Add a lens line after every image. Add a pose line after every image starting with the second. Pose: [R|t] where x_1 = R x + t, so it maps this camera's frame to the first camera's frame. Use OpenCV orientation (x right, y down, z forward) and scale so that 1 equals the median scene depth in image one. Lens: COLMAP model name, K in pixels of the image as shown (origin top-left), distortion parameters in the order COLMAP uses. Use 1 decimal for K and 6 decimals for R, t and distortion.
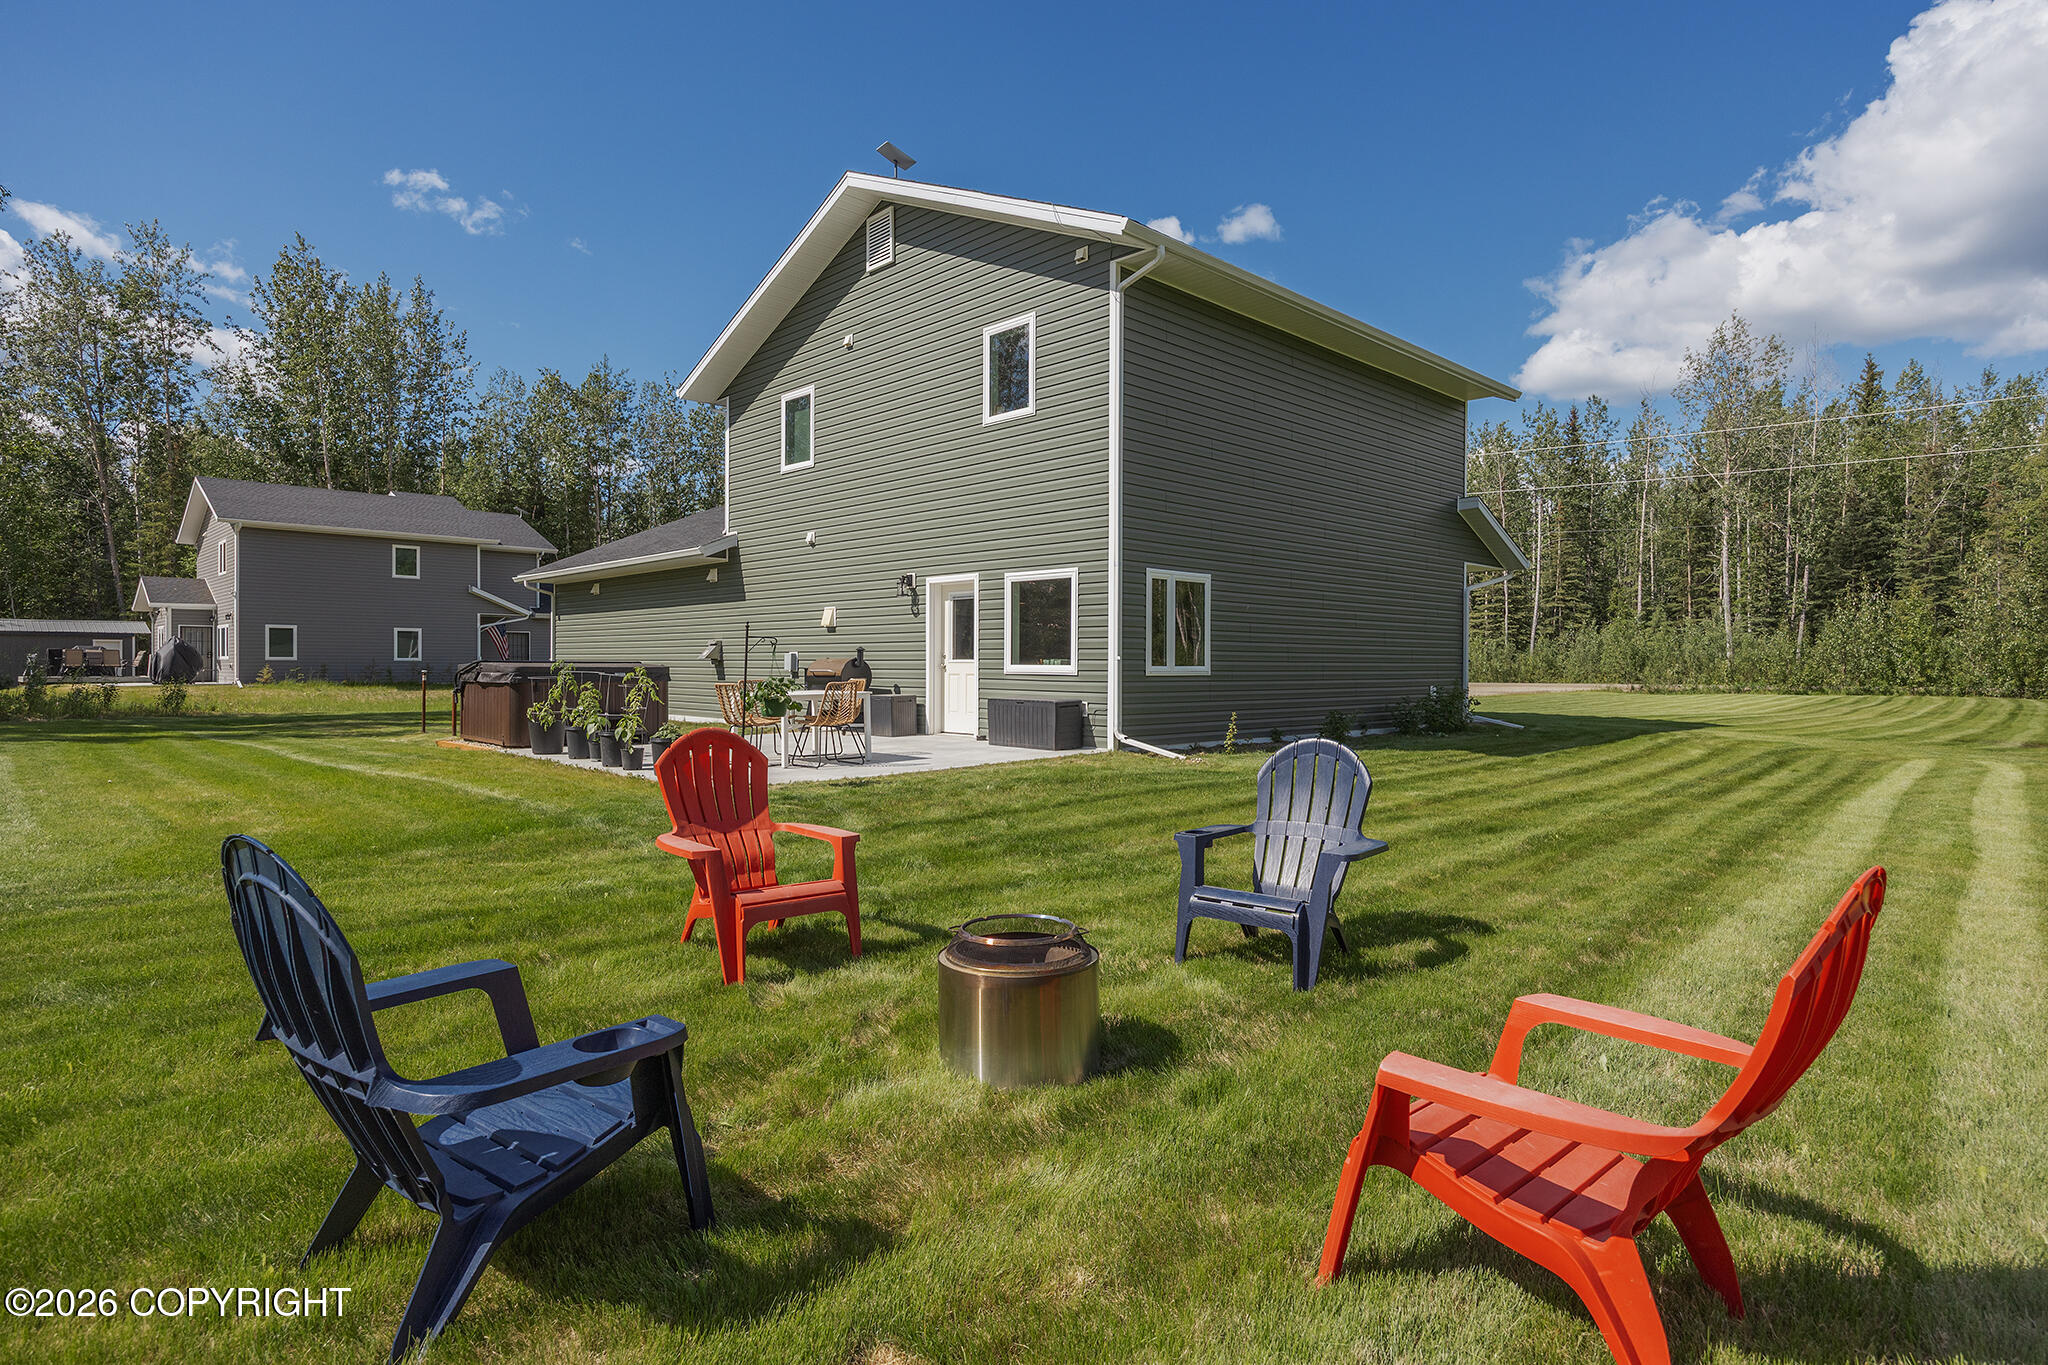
lens RADIAL K [[1092.2, 0, 1020.1], [0, 1092.2, 673.3], [0, 0, 1]] dist [-0.002588, -0.001225]
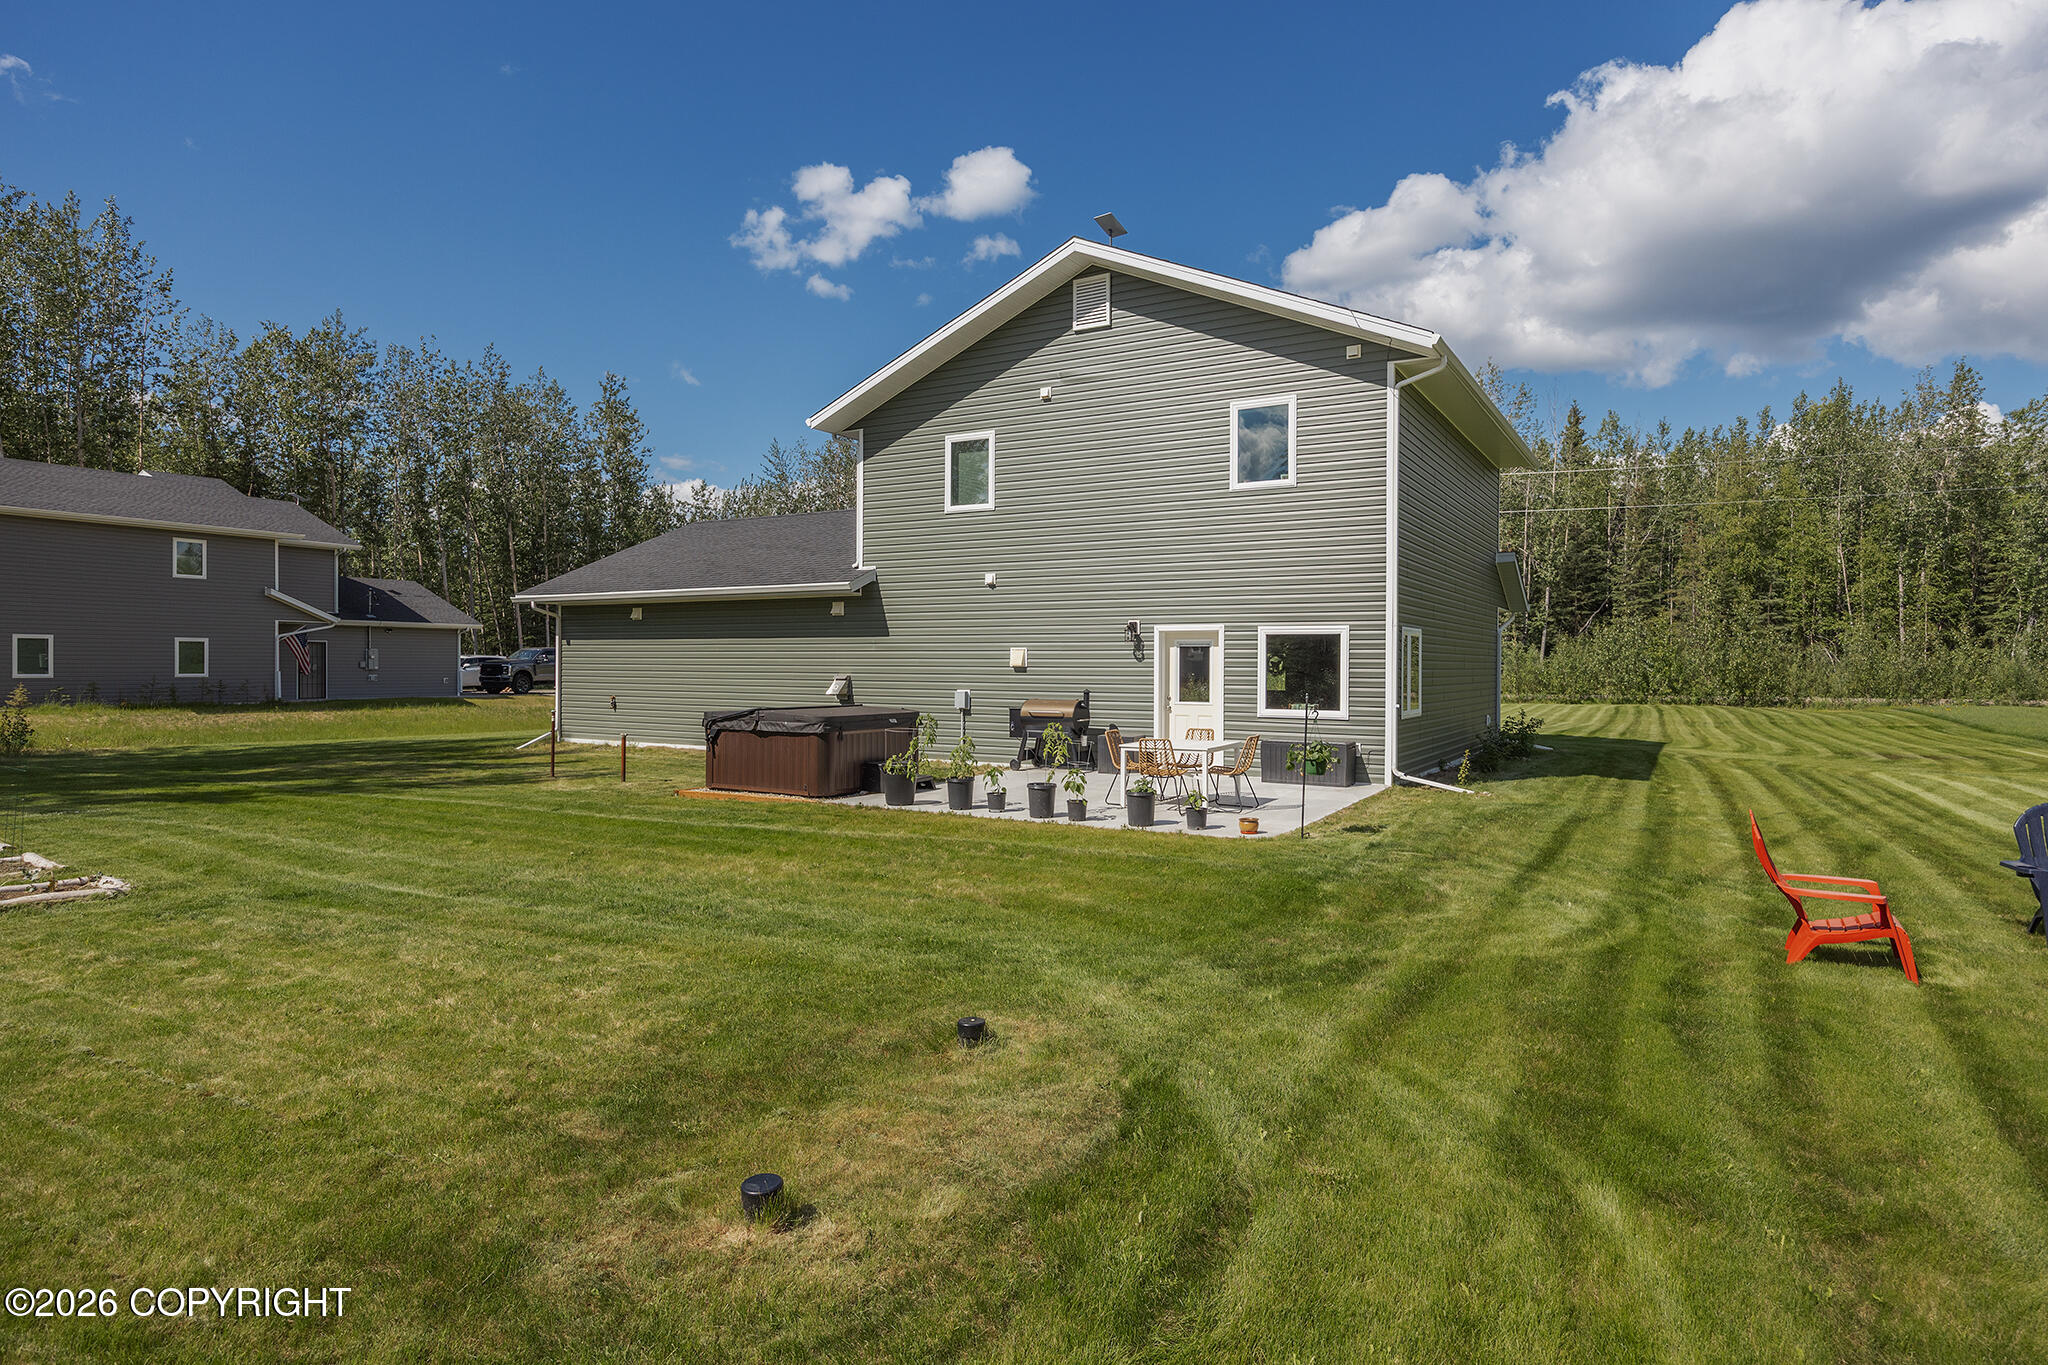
lens RADIAL K [[1154.5, 0, 1027.1], [0, 1154.5, 678.0], [0, 0, 1]] dist [-0.001822, 0.000975]
pose [[0.962709, -0.002020, 0.270531, -0.496810], [0.000653, 0.999987, 0.005142, -0.040375], [-0.270538, -0.004774, 0.962697, -0.058627]]
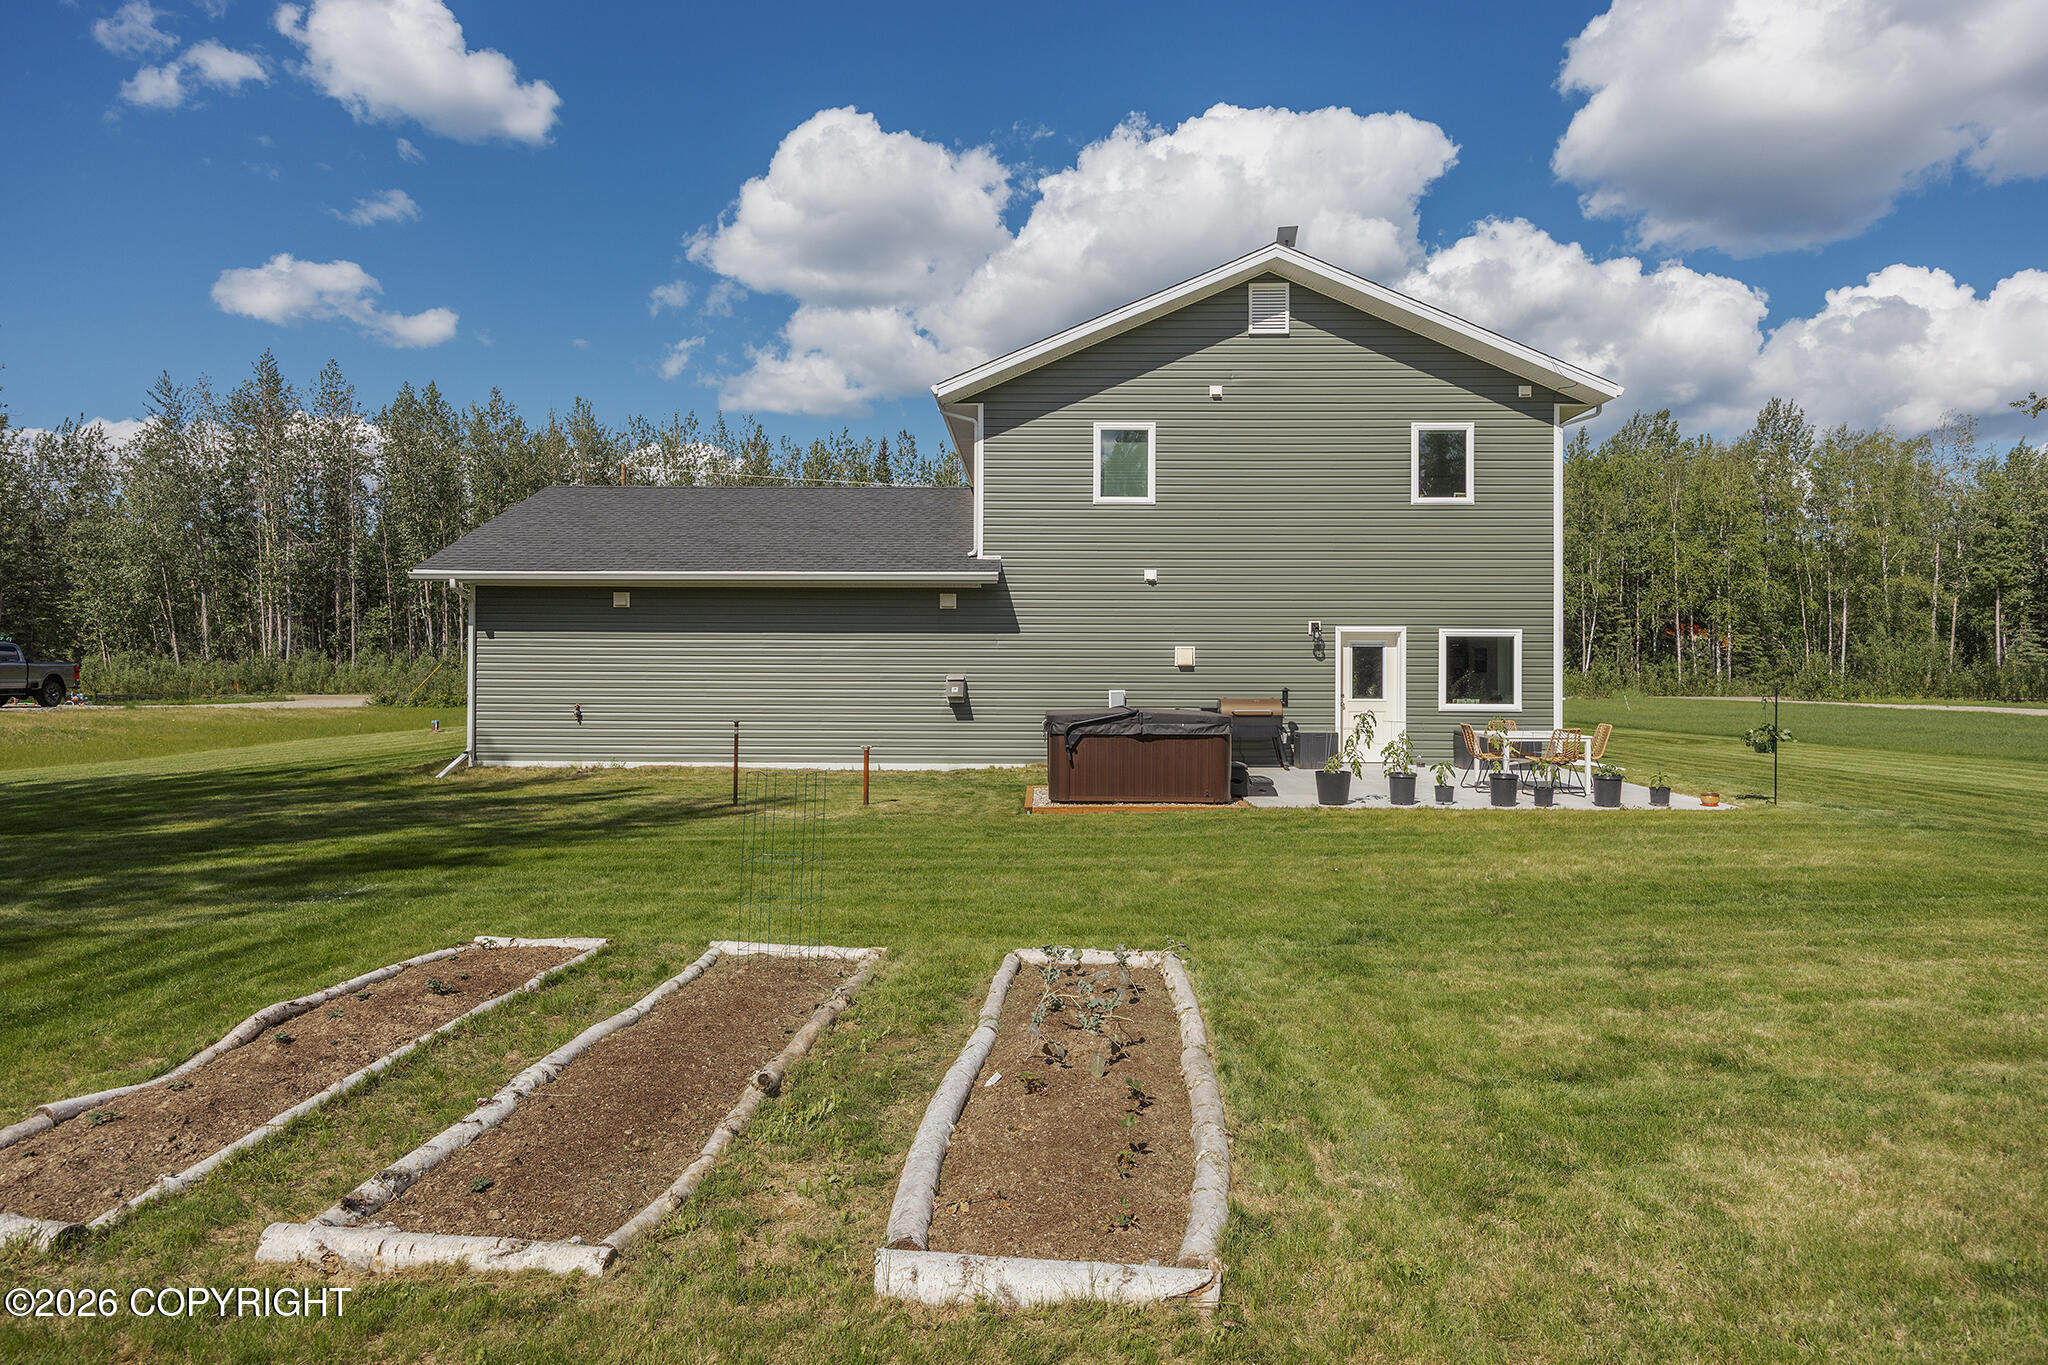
lens RADIAL K [[1154.5, 0, 1029.1], [0, 1154.5, 684.9], [0, 0, 1]] dist [-0.001822, 0.000975]
pose [[0.696552, -0.004848, 0.717490, -1.124256], [0.004131, 0.999988, 0.002747, -0.030602], [-0.717495, 0.001050, 0.696563, 0.382842]]
